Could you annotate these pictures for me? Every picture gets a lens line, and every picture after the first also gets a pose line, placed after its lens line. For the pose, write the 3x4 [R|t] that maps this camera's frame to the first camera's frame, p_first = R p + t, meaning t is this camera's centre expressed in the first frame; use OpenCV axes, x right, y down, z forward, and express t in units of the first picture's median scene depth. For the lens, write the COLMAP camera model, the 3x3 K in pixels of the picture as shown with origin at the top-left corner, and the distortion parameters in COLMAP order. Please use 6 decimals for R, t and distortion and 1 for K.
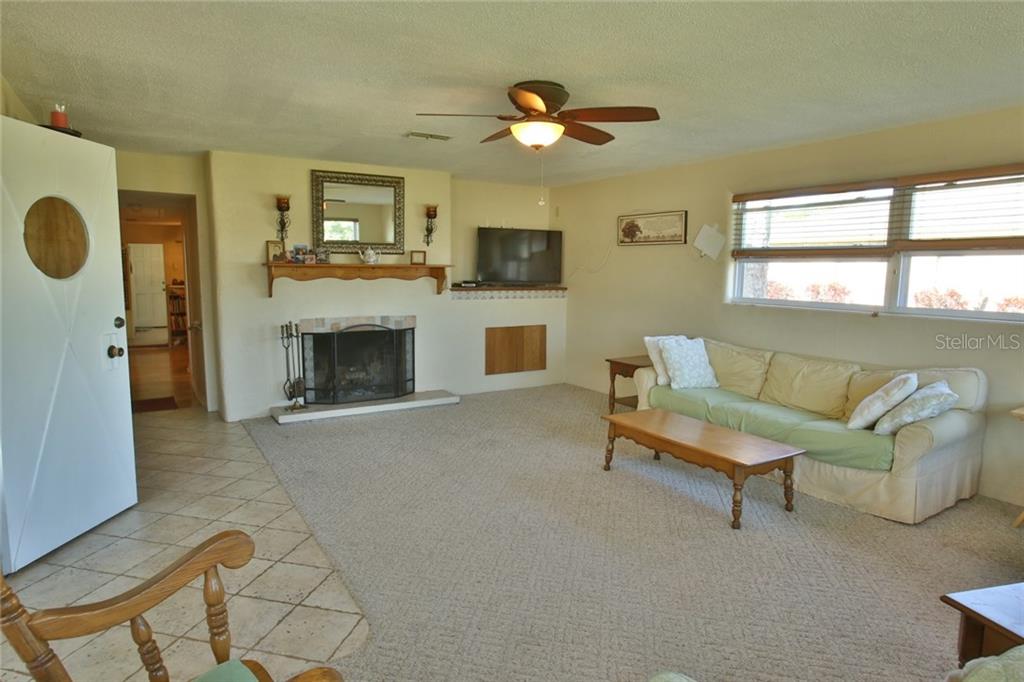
lens RADIAL K [[595.4, 0, 510.6], [0, 595.4, 340.7], [0, 0, 1]] dist [-0.053926, 0.000568]
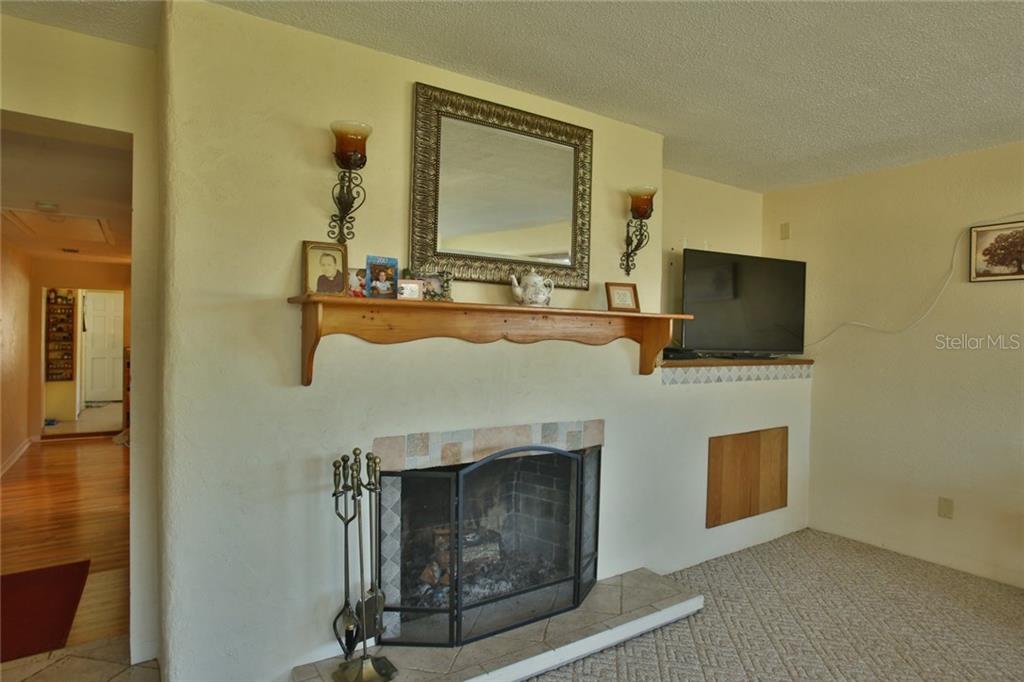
lens RADIAL K [[579.1, 0, 510.0], [0, 579.1, 338.4], [0, 0, 1]] dist [-0.046905, 0.000552]
pose [[0.999856, 0.006155, 0.015787, -0.261570], [-0.004279, 0.993209, -0.116267, -0.056773], [-0.016396, 0.116182, 0.993093, 0.579519]]
